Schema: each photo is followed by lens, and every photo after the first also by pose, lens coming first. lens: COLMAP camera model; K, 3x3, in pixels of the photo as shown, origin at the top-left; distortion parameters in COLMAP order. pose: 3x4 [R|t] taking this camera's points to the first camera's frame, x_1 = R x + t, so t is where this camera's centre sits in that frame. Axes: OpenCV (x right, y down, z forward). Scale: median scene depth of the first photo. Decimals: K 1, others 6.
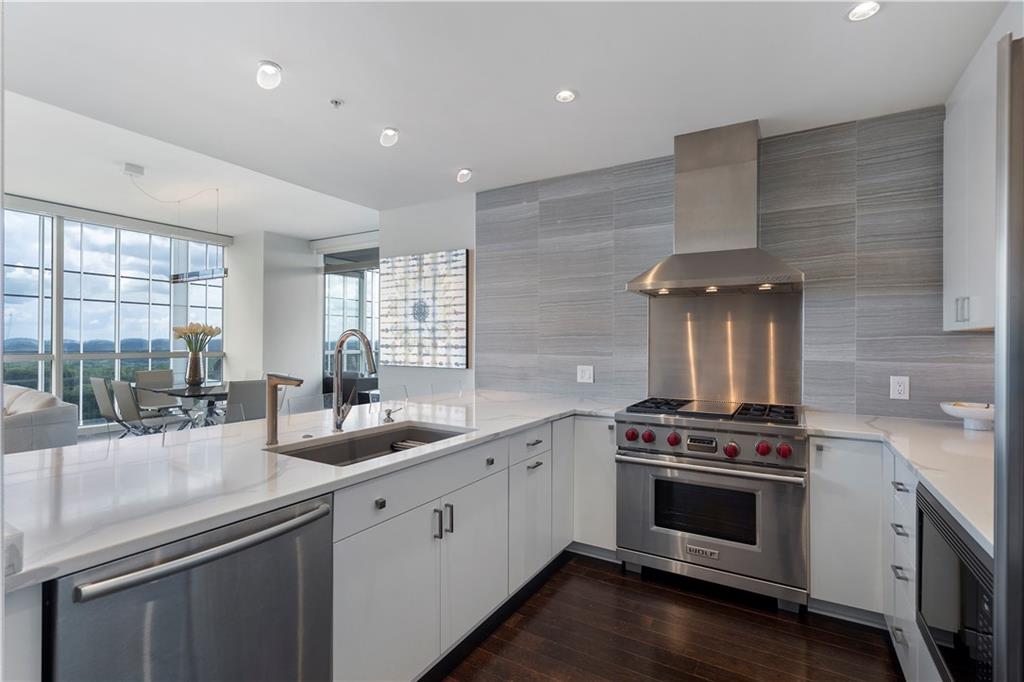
lens RADIAL K [[467.9, 0, 506.1], [0, 467.9, 343.1], [0, 0, 1]] dist [-0.004268, 0.002339]
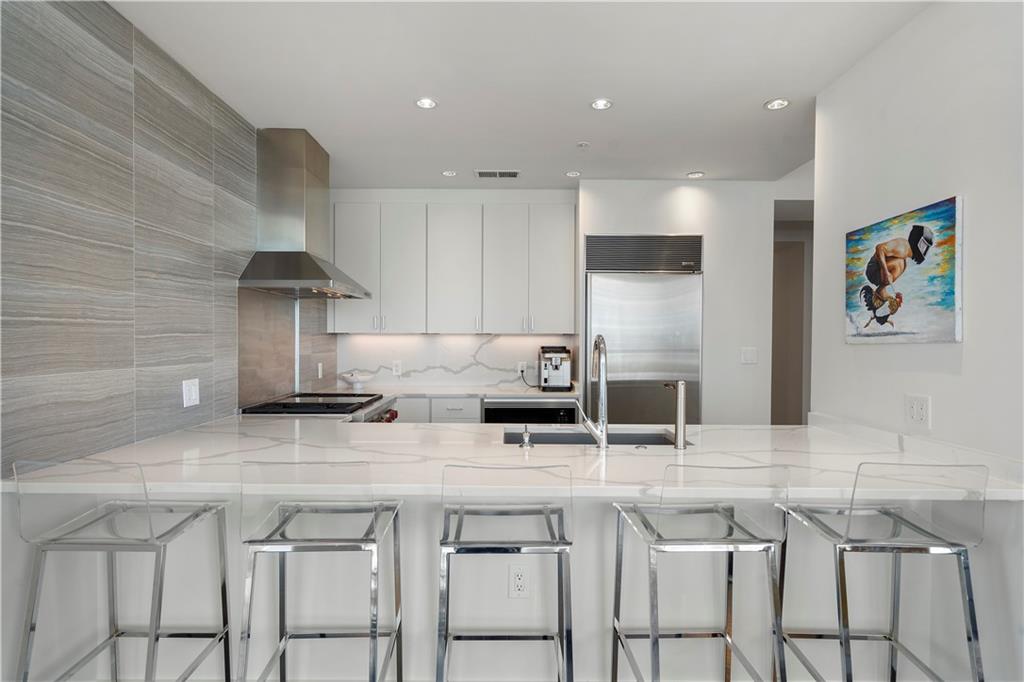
lens RADIAL K [[549.4, 0, 510.7], [0, 549.4, 343.0], [0, 0, 1]] dist [-0.000818, -0.000567]
pose [[-0.531371, -0.013080, 0.847038, -0.578890], [-0.002570, 0.999901, 0.013828, -0.010502], [-0.847135, 0.005171, -0.531352, 0.853470]]
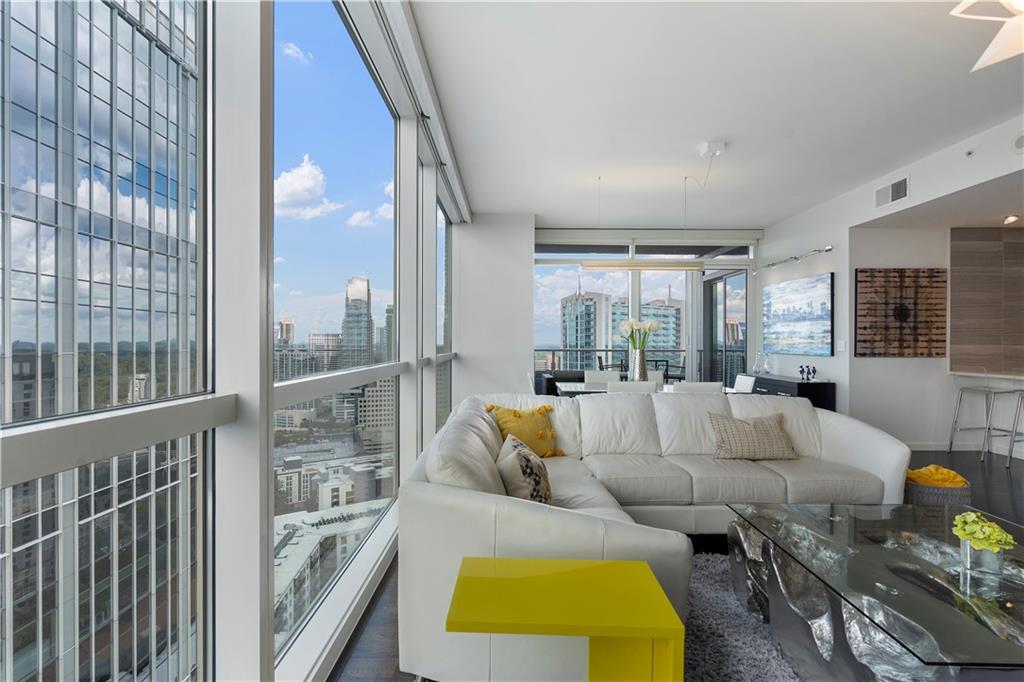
lens RADIAL K [[467.9, 0, 504.0], [0, 467.9, 347.6], [0, 0, 1]] dist [-0.004268, 0.002339]
pose [[0.864665, -0.010564, 0.502238, -1.791319], [0.006453, 0.999930, 0.009923, 0.005723], [-0.502307, -0.005339, 0.864673, 0.452782]]
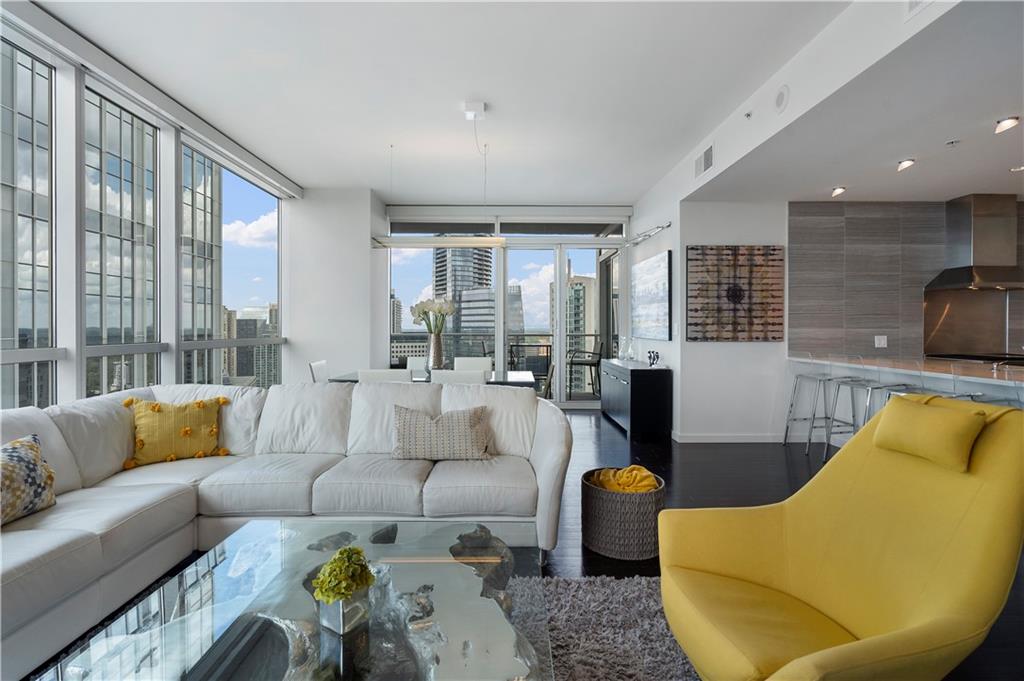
lens RADIAL K [[467.9, 0, 511.9], [0, 467.9, 333.5], [0, 0, 1]] dist [-0.004268, 0.002339]
pose [[0.860940, -0.012763, 0.508547, -1.290575], [0.007803, 0.999899, 0.011884, 0.012680], [-0.508647, -0.006263, 0.860952, 0.278024]]
